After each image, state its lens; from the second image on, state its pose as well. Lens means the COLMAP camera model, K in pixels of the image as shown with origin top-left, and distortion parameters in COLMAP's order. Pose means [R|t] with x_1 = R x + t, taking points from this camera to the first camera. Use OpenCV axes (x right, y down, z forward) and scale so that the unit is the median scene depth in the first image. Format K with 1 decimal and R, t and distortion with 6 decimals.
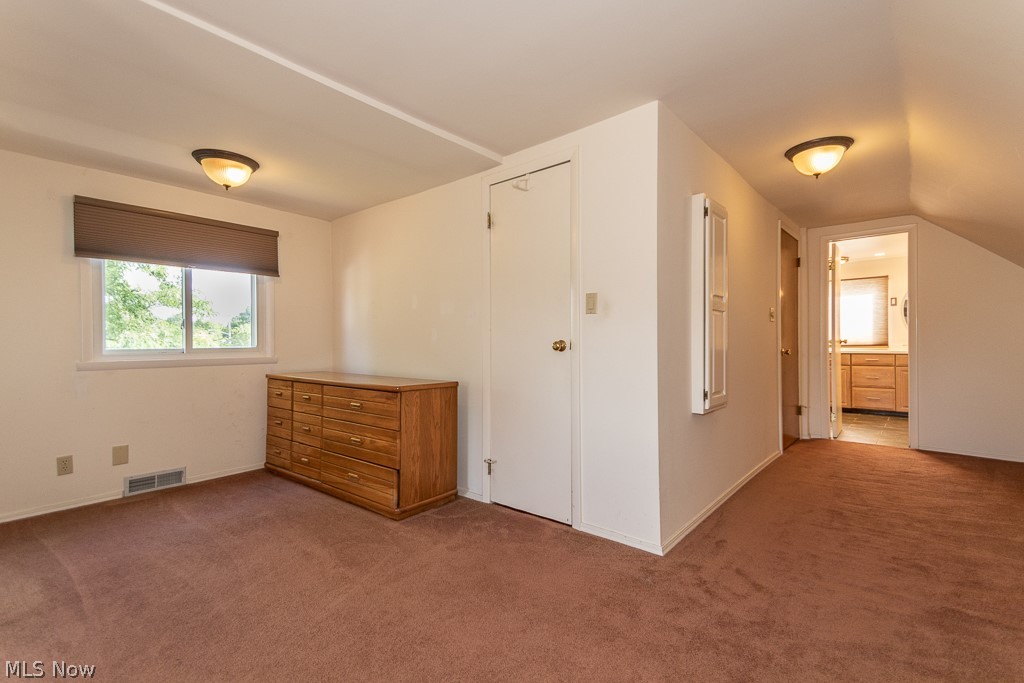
lens RADIAL K [[474.1, 0, 512.0], [0, 474.1, 341.5], [0, 0, 1]] dist [0.050955, -0.019543]
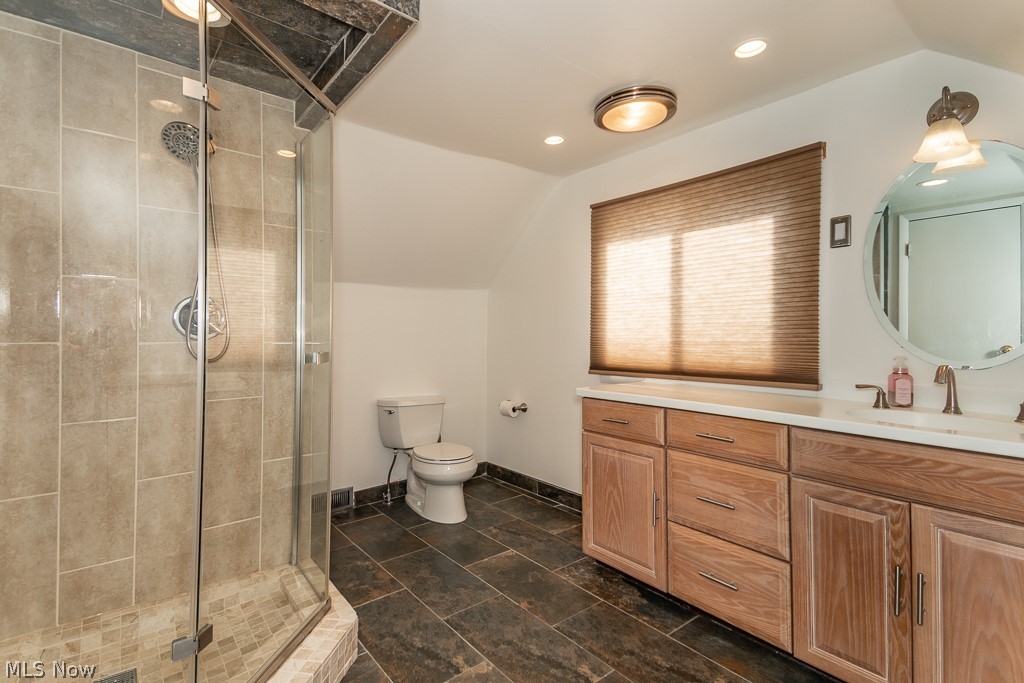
lens RADIAL K [[475.1, 0, 511.2], [0, 475.1, 331.4], [0, 0, 1]] dist [0.023656, -0.019442]
pose [[0.982930, 0.005764, -0.183891, 0.661676], [-0.006794, 0.999965, -0.004969, -0.019300], [0.183856, 0.006134, 0.982934, 0.696474]]
